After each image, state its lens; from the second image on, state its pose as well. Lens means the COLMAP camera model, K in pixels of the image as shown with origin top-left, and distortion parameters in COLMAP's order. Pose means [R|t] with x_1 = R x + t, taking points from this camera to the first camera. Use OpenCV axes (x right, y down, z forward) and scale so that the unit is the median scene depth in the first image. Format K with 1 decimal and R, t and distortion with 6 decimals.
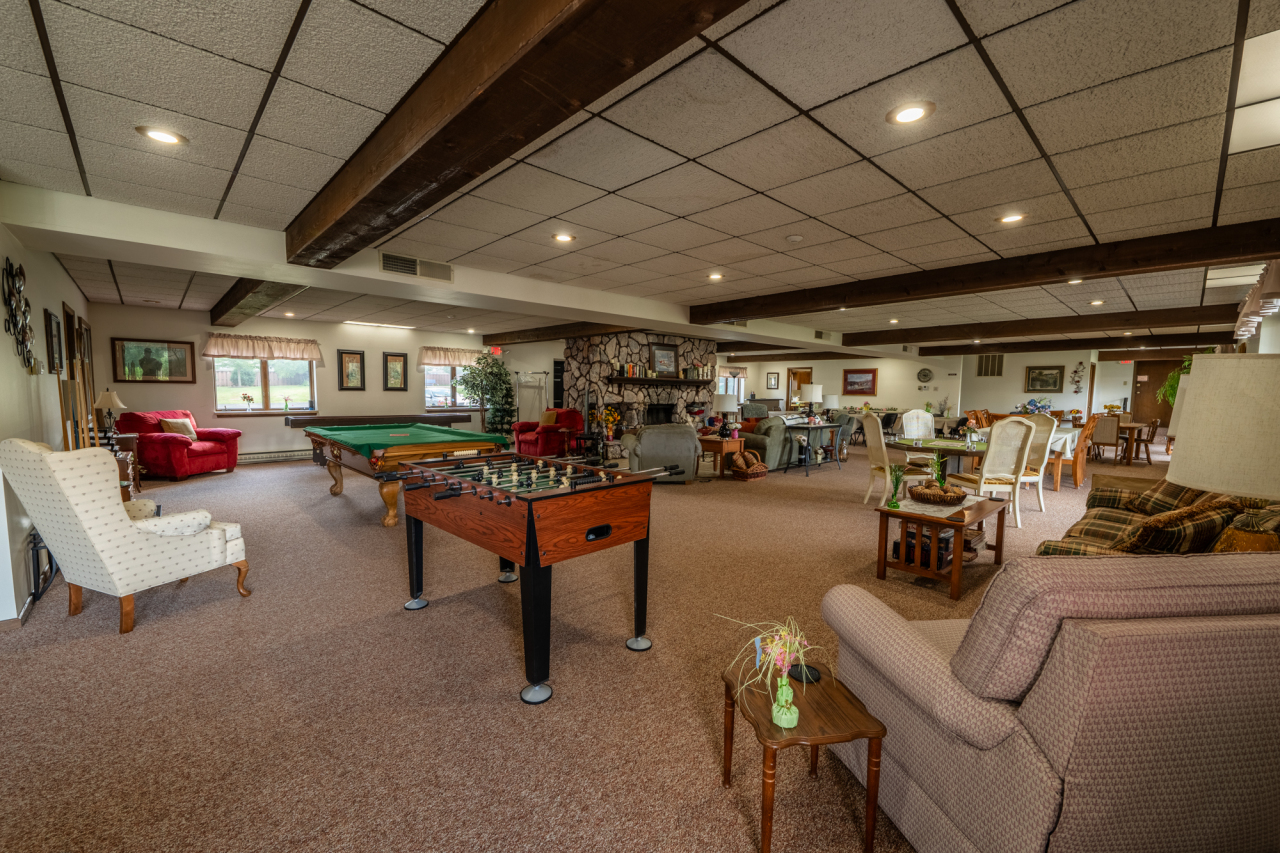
lens RADIAL K [[515.3, 0, 636.7], [0, 515.3, 429.3], [0, 0, 1]] dist [0.009056, -0.007644]
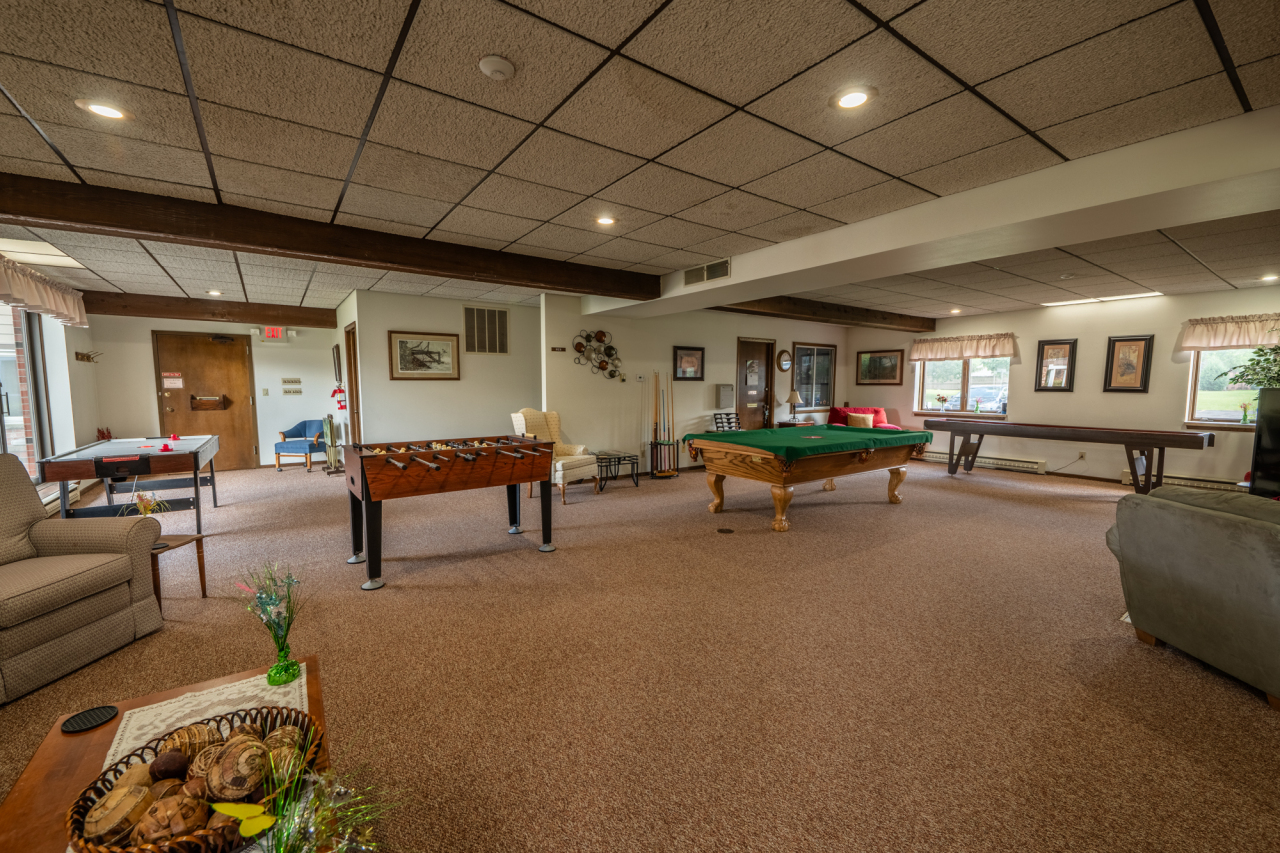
lens RADIAL K [[515.3, 0, 635.7], [0, 515.3, 430.0], [0, 0, 1]] dist [0.009056, -0.007644]
pose [[-0.142689, 0.072801, -0.987087, 0.294426], [-0.078778, 0.993292, 0.084646, -0.031902], [0.986628, 0.089839, -0.135997, 0.458963]]
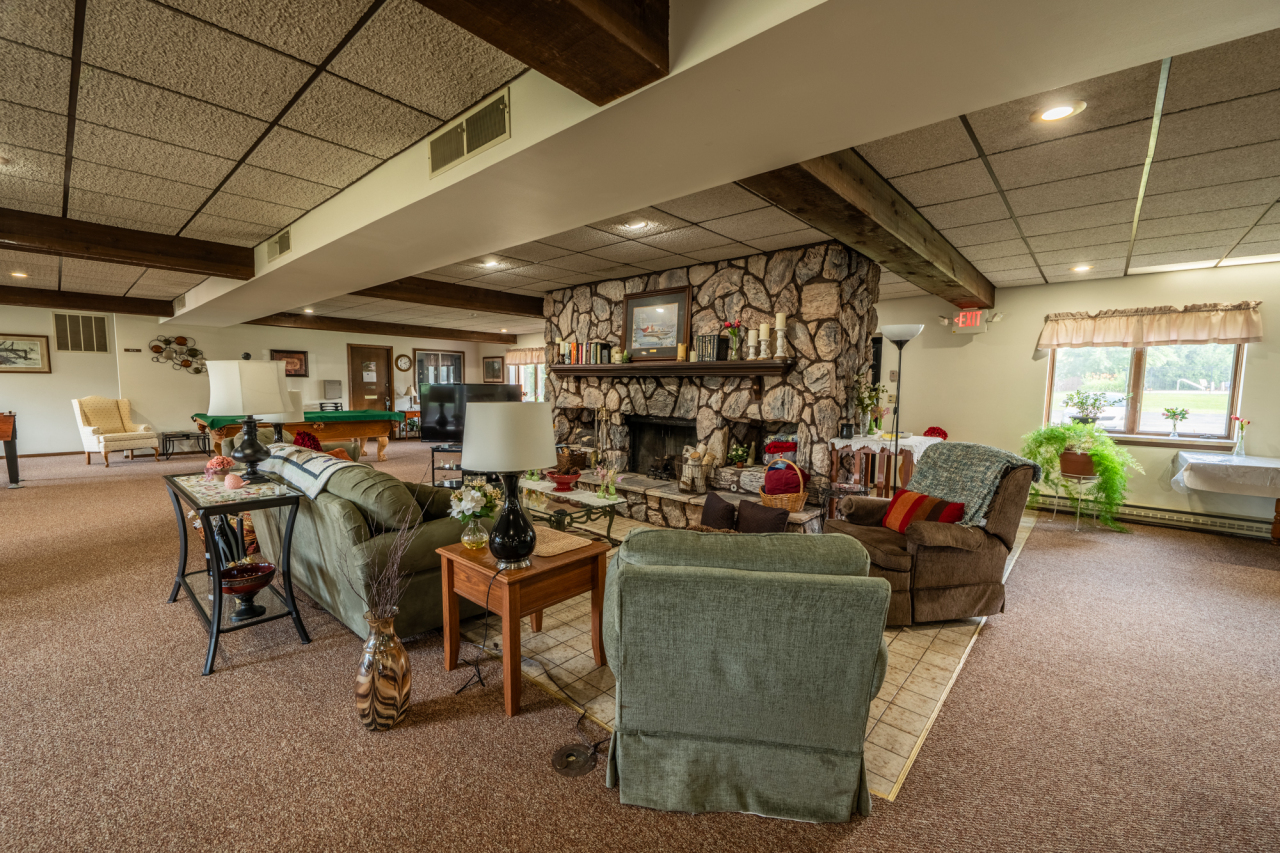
lens RADIAL K [[515.3, 0, 641.2], [0, 515.3, 431.1], [0, 0, 1]] dist [0.009056, -0.007644]
pose [[0.092020, 0.078892, -0.992627, 0.575419], [-0.089389, 0.993486, 0.070674, -0.073710], [0.991737, 0.082226, 0.098473, 1.017063]]
